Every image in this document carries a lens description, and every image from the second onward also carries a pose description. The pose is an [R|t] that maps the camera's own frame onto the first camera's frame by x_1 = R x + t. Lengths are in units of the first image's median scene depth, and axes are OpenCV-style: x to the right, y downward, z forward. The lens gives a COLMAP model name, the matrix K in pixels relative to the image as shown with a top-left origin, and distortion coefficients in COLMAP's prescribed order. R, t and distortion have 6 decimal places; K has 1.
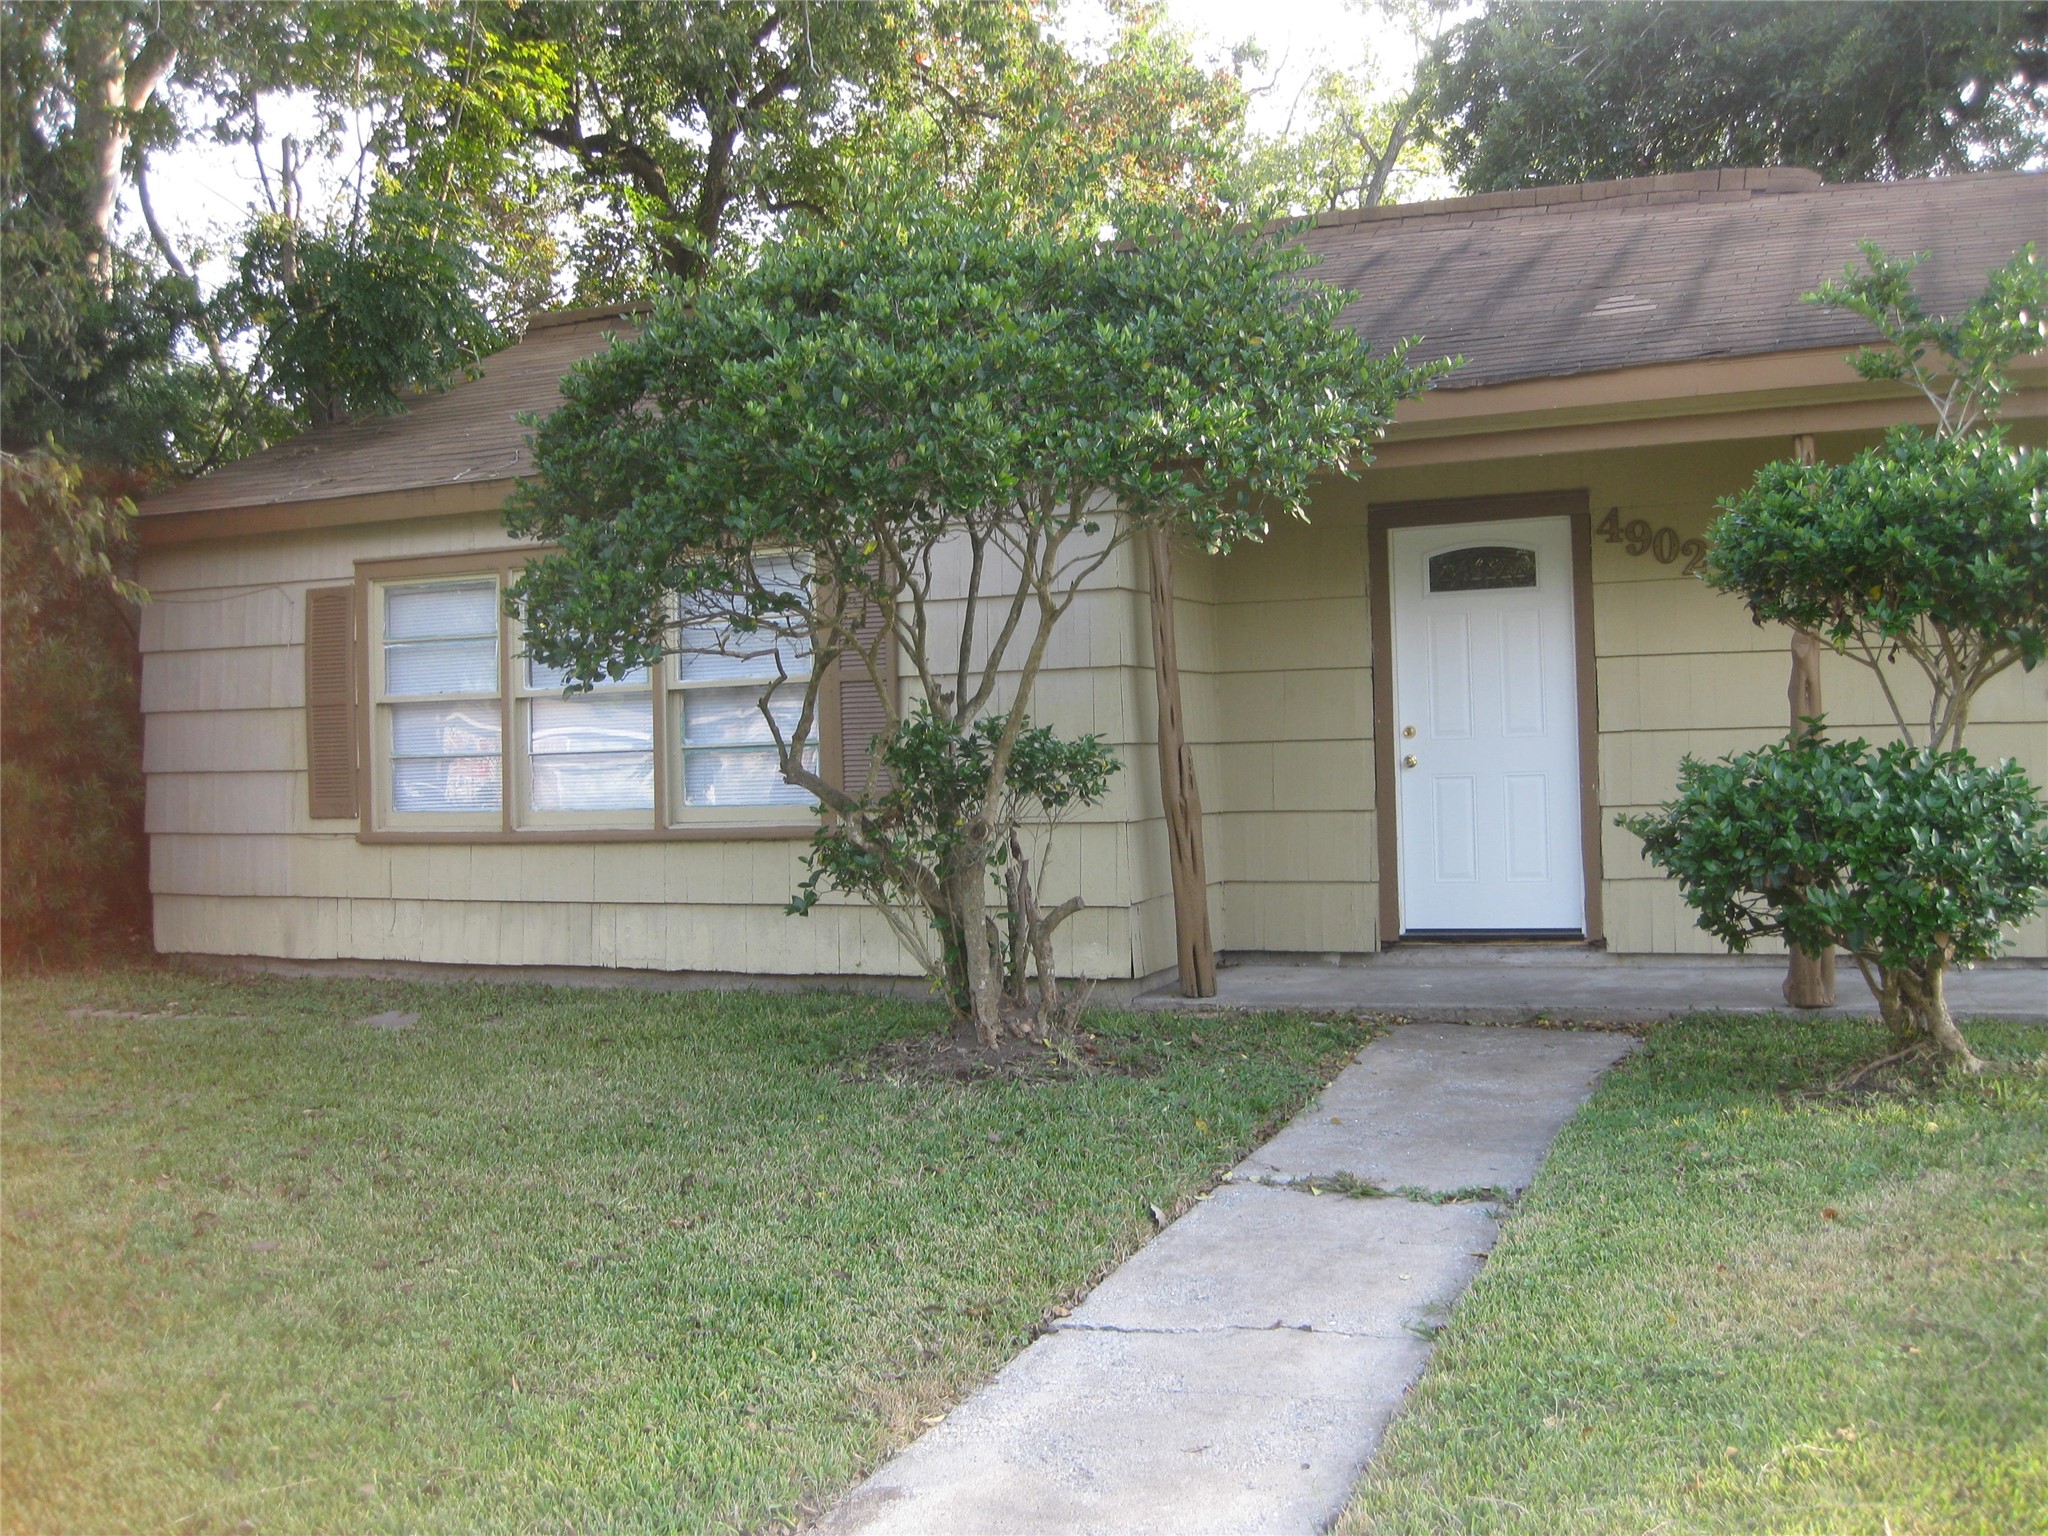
lens RADIAL K [[2360.3, 0, 1024.0], [0, 2360.3, 768.0], [0, 0, 1]] dist [-0.146374, 0.018927]
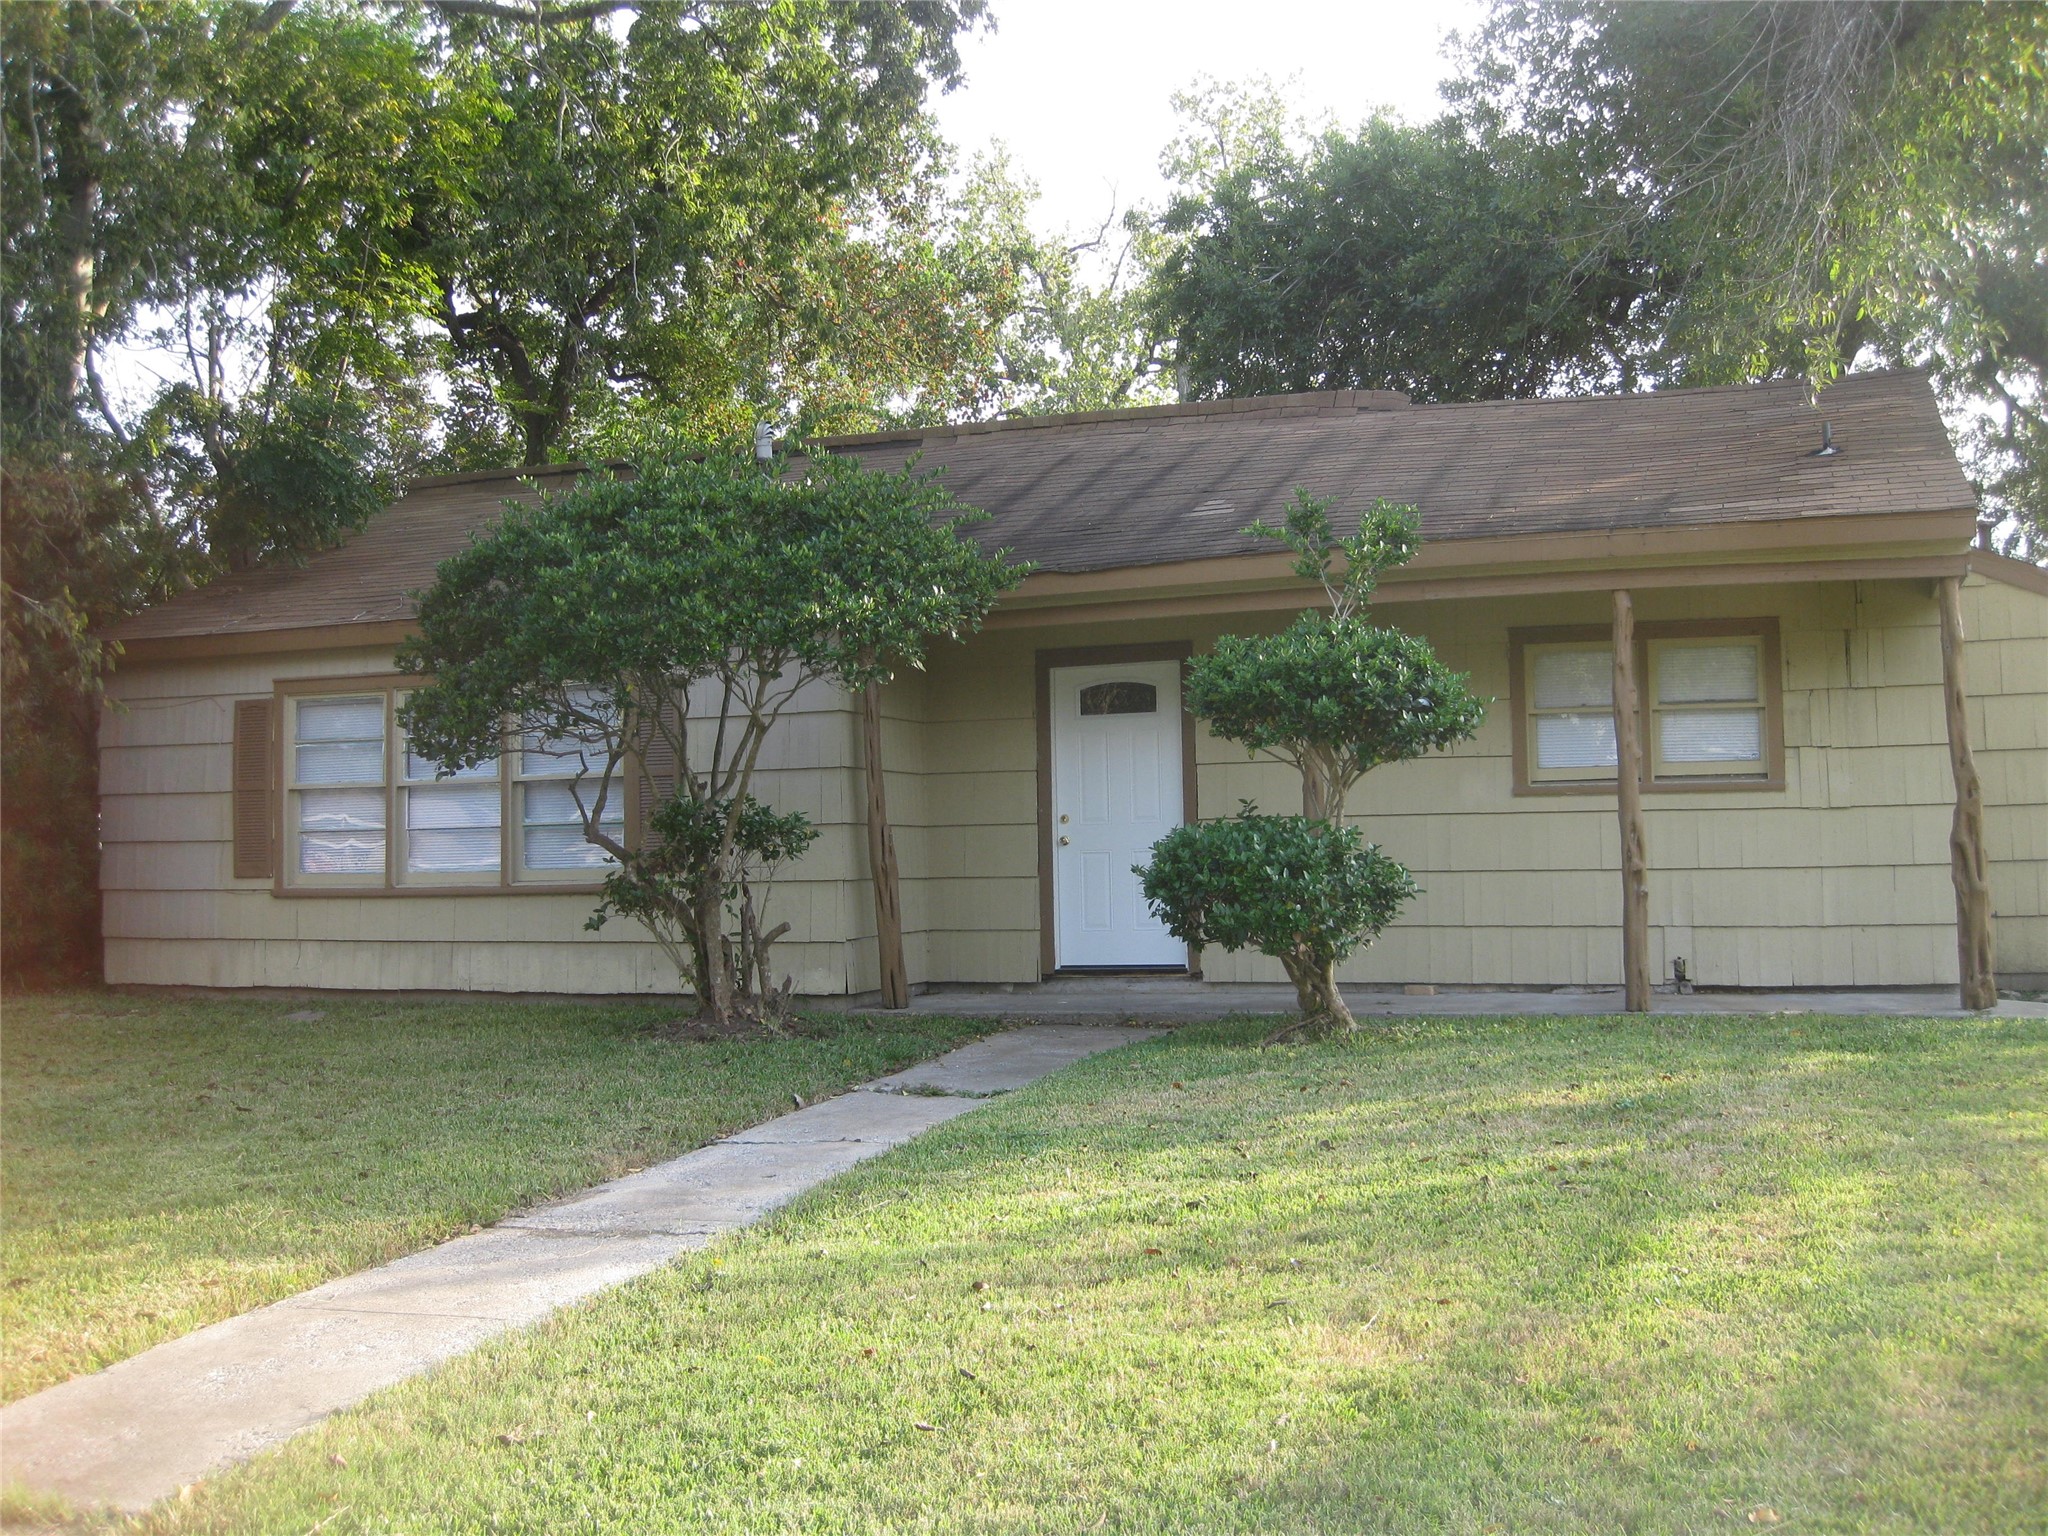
lens RADIAL K [[2360.3, 0, 1024.0], [0, 2360.3, 768.0], [0, 0, 1]] dist [-0.146374, 0.018927]
pose [[0.998355, 0.011855, 0.056104, 0.068643], [-0.009177, 0.998817, -0.047745, 0.021630], [-0.056604, 0.047151, 0.997283, -0.369655]]
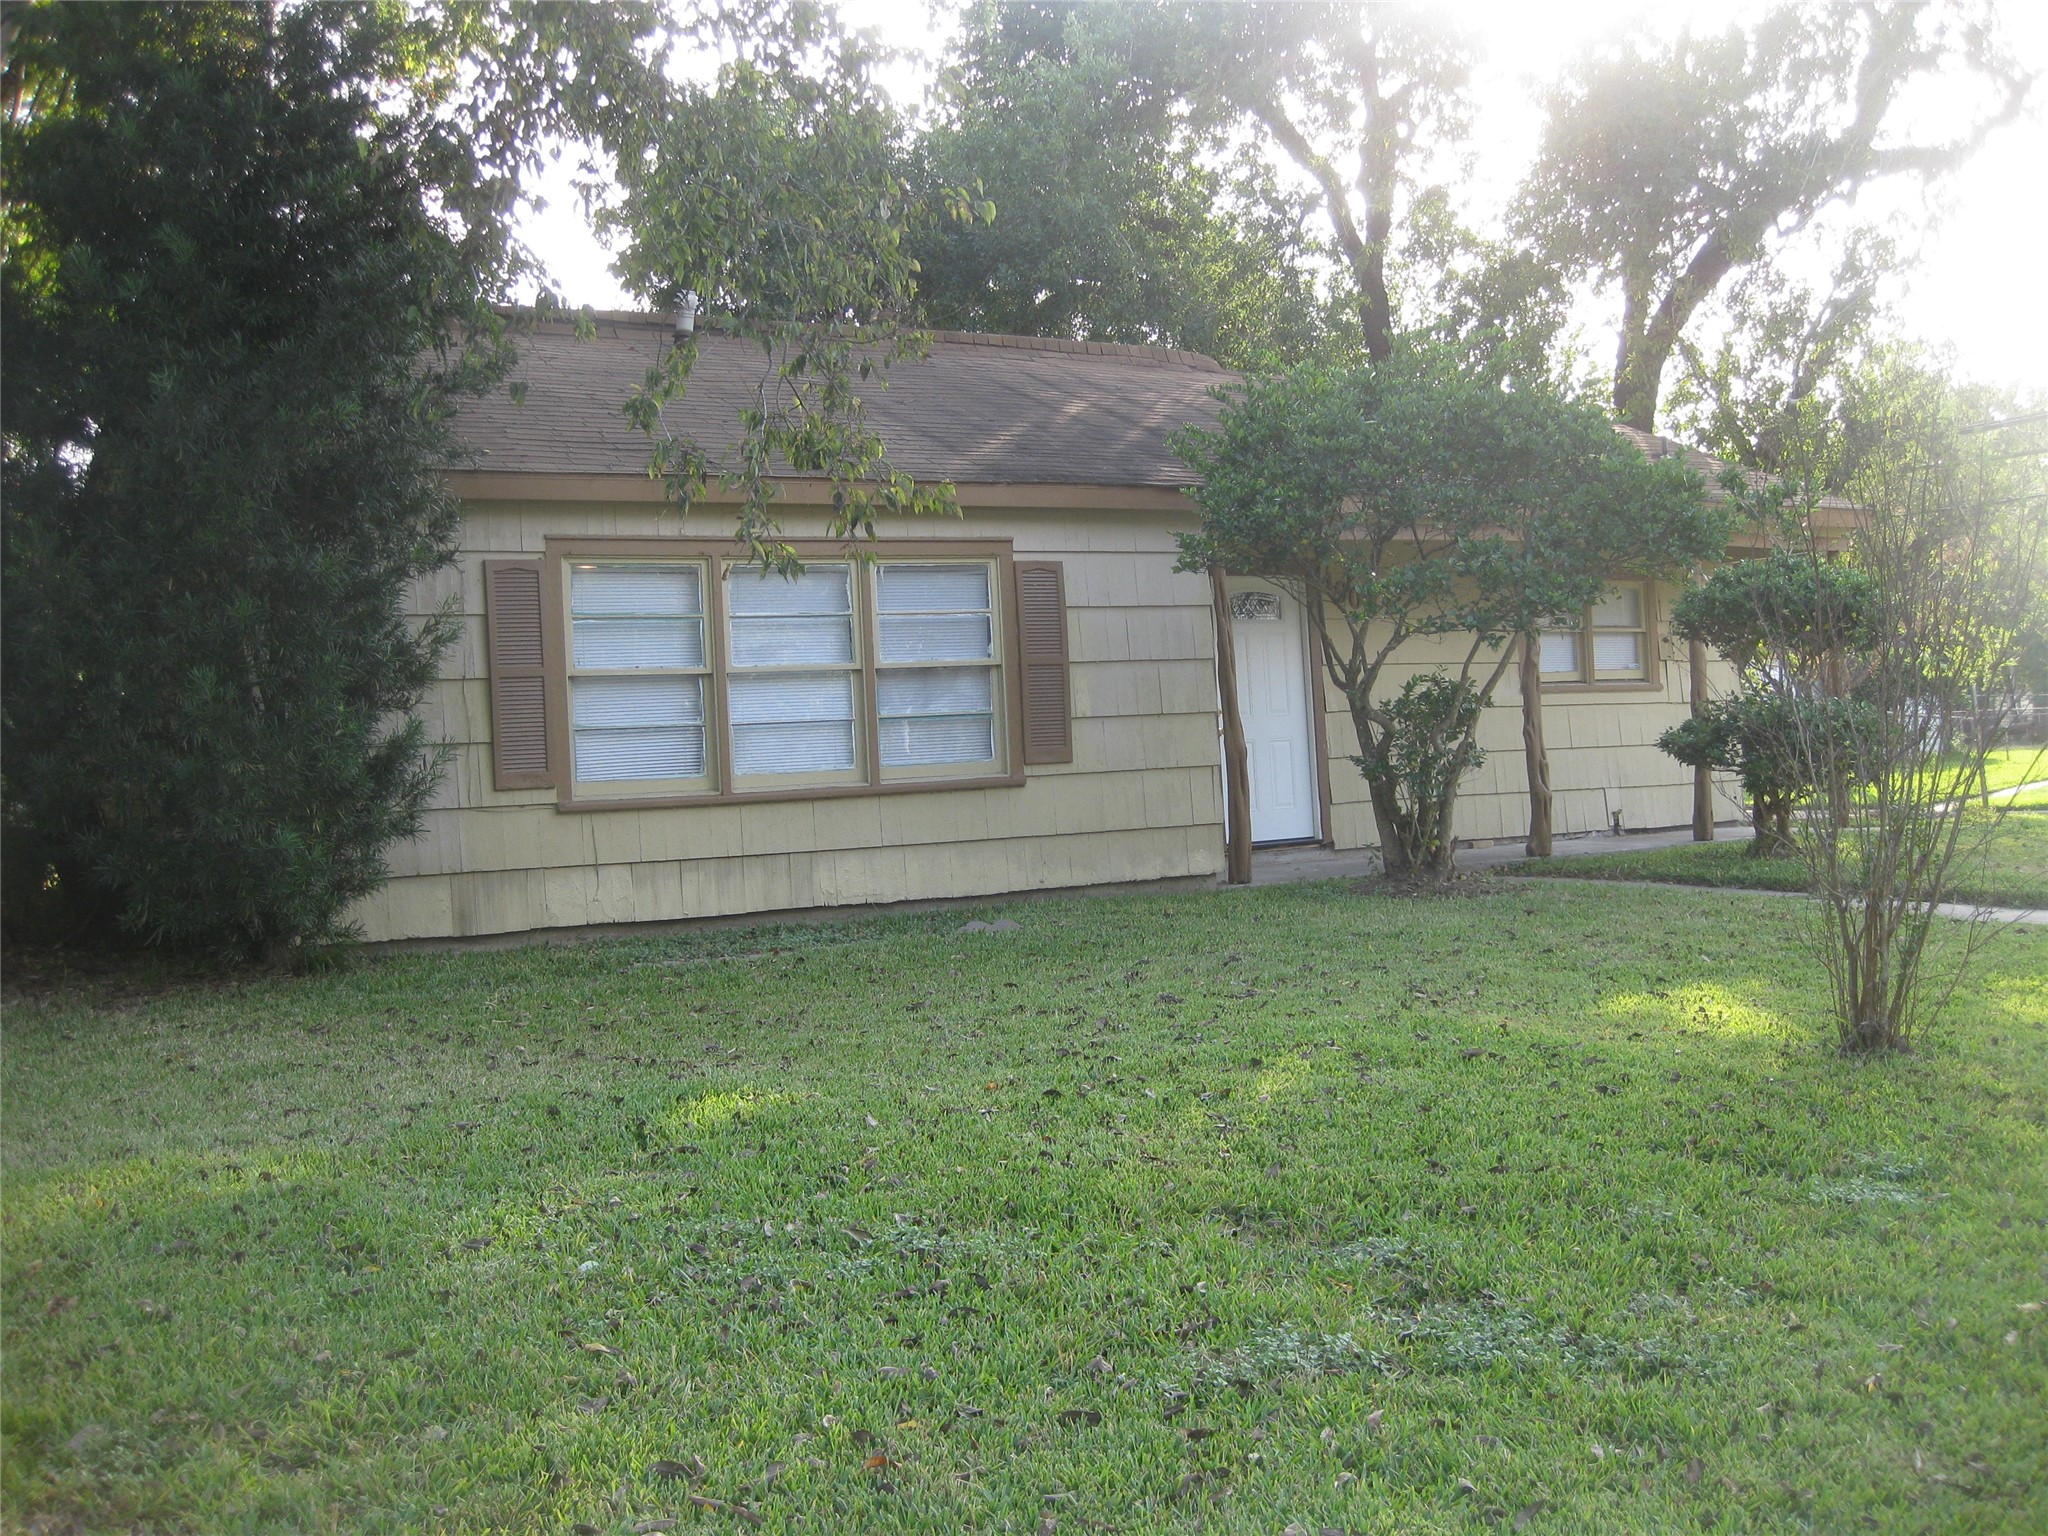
lens RADIAL K [[2360.3, 0, 1024.0], [0, 2360.3, 768.0], [0, 0, 1]] dist [-0.146374, 0.018927]
pose [[0.522441, -0.000607, 0.852675, -1.236072], [0.038579, 0.998993, -0.022927, 0.051755], [-0.851802, 0.044873, 0.521938, 0.339914]]
